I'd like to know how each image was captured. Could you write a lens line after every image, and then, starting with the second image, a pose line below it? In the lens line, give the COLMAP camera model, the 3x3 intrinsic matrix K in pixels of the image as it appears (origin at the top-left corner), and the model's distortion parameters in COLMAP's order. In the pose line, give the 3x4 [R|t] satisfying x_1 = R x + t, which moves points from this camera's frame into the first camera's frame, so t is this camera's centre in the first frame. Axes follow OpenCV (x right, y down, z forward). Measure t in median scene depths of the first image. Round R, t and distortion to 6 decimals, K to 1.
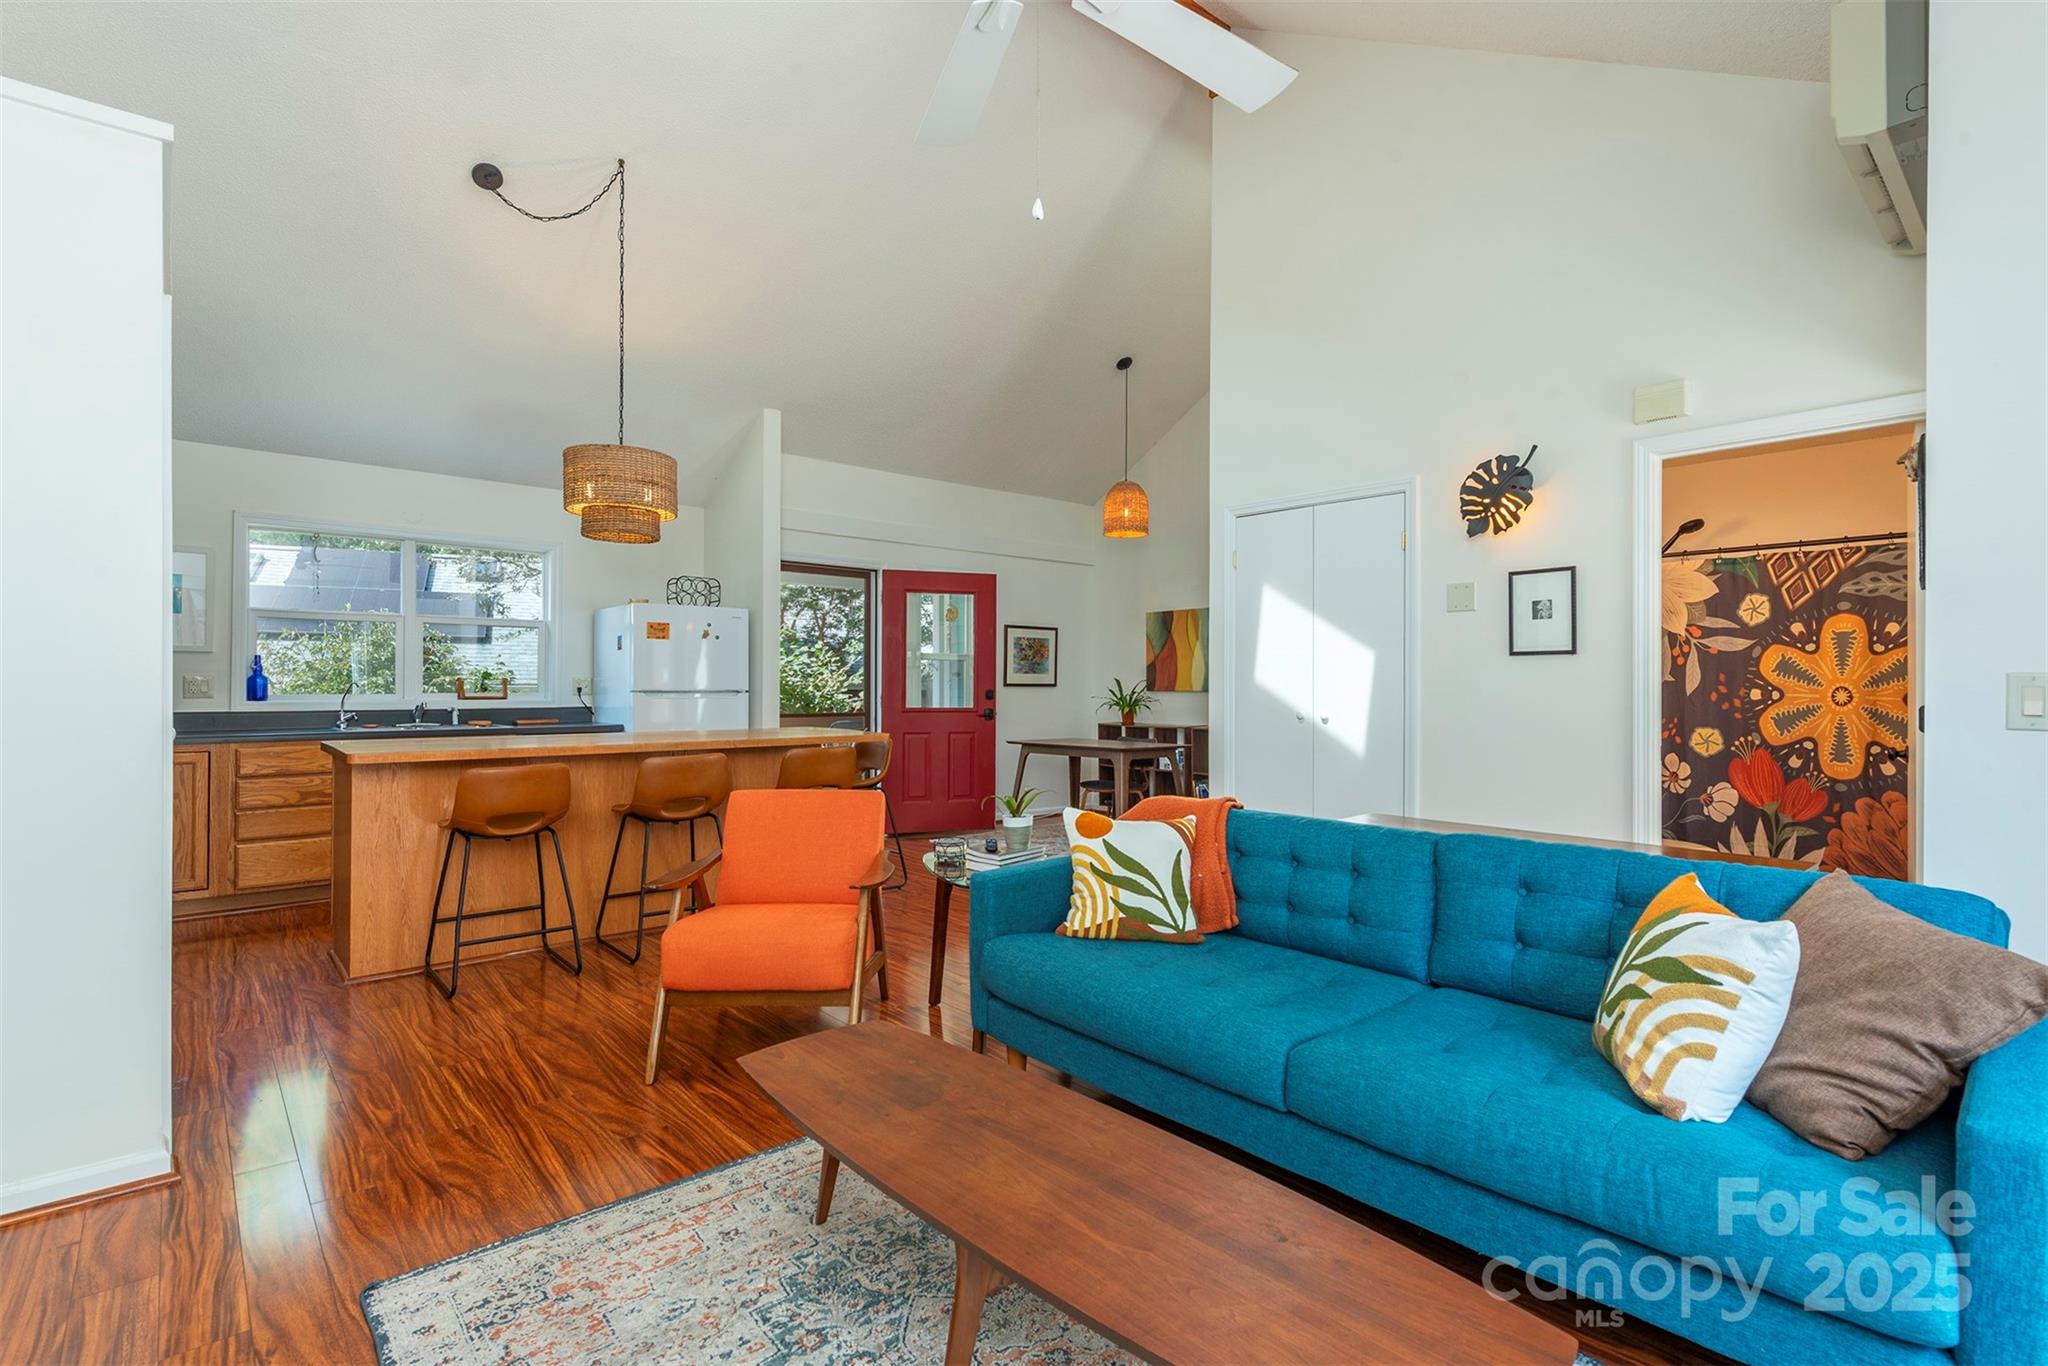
lens RADIAL K [[978.8, 0, 1029.3], [0, 978.8, 677.6], [0, 0, 1]] dist [0.015317, -0.002225]
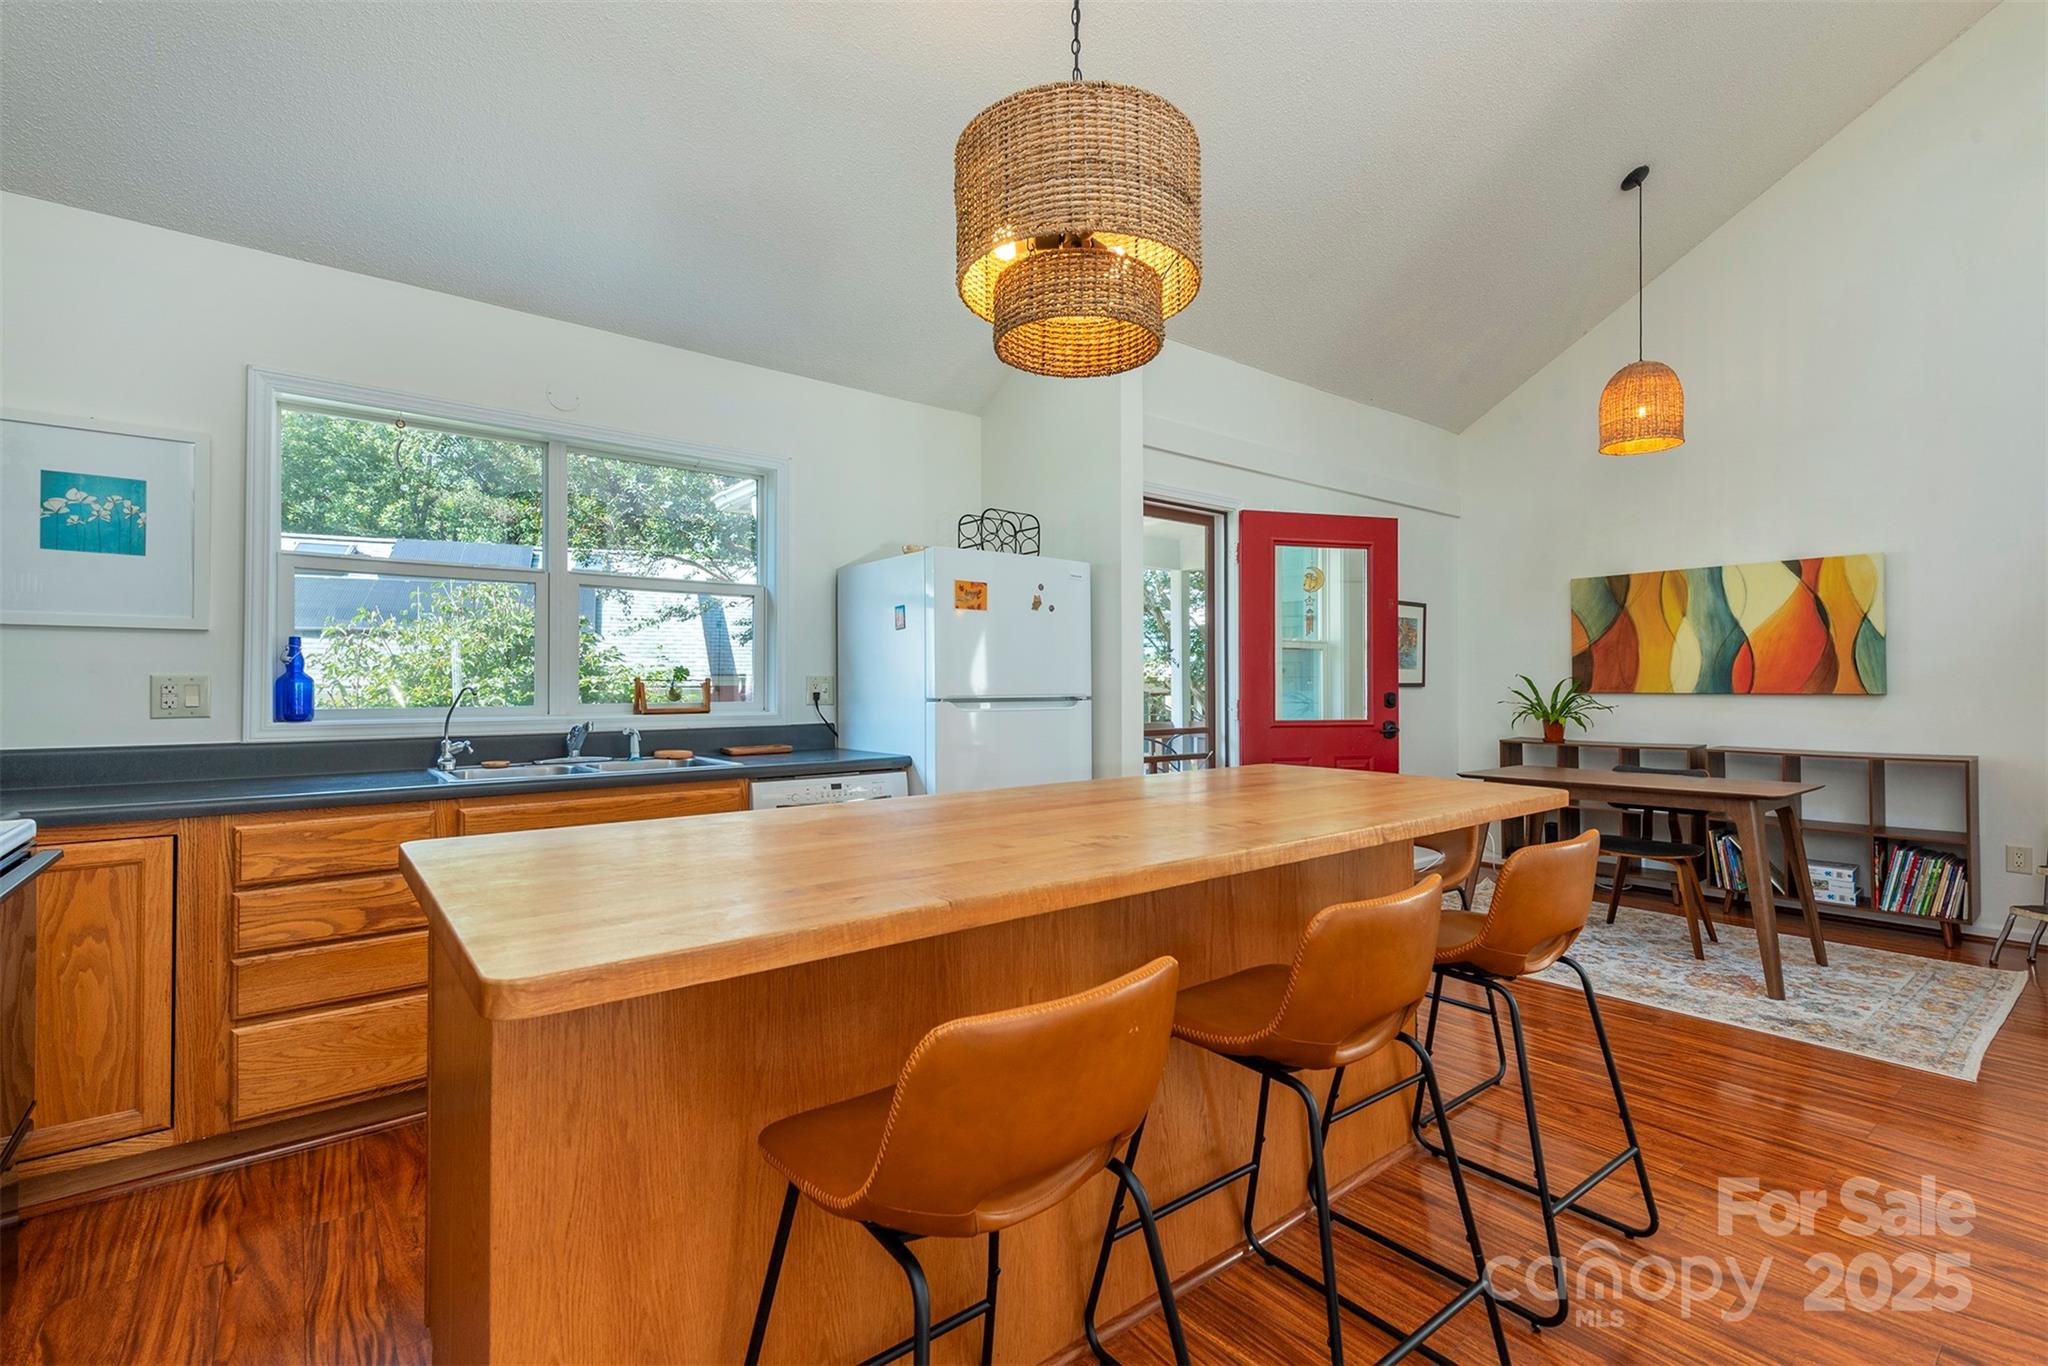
lens RADIAL K [[897.6, 0, 1018.8], [0, 897.6, 683.5], [0, 0, 1]] dist [-0.005598, -0.000376]
pose [[0.997690, -0.003843, -0.067823, -0.296766], [0.004333, 0.999966, 0.007079, 0.000596], [0.067793, -0.007356, 0.997672, 0.449053]]
